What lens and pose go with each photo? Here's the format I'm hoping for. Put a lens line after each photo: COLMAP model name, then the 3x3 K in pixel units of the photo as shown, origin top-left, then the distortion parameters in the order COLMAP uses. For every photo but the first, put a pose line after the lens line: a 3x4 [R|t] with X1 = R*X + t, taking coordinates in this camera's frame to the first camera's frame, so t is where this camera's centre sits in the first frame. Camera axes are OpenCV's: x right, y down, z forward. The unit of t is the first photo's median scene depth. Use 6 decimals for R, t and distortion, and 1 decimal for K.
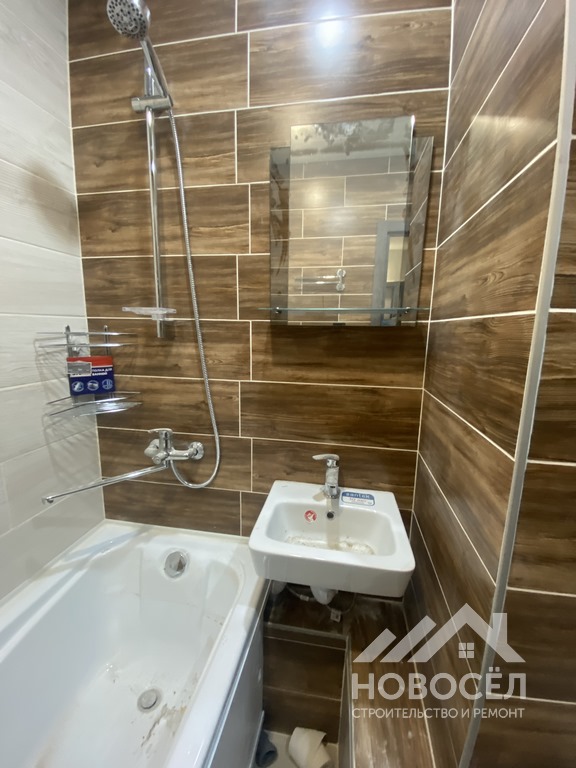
lens RADIAL K [[309.7, 0, 289.0], [0, 309.7, 384.2], [0, 0, 1]] dist [0.022292, -0.021895]
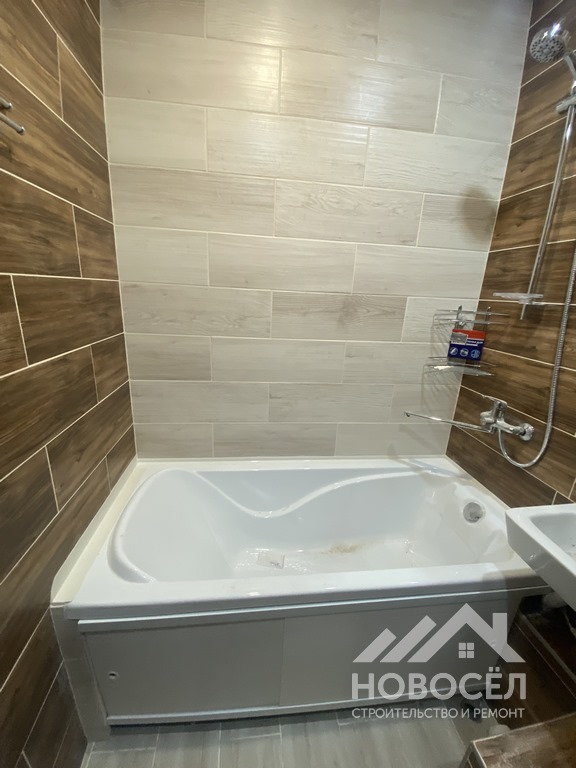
lens RADIAL K [[309.7, 0, 289.0], [0, 309.7, 384.2], [0, 0, 1]] dist [0.022292, -0.021895]
pose [[0.298652, 0.268880, -0.915702, 0.402433], [-0.205627, 0.955085, 0.213380, 0.003512], [0.931946, 0.124567, 0.340527, -0.121690]]
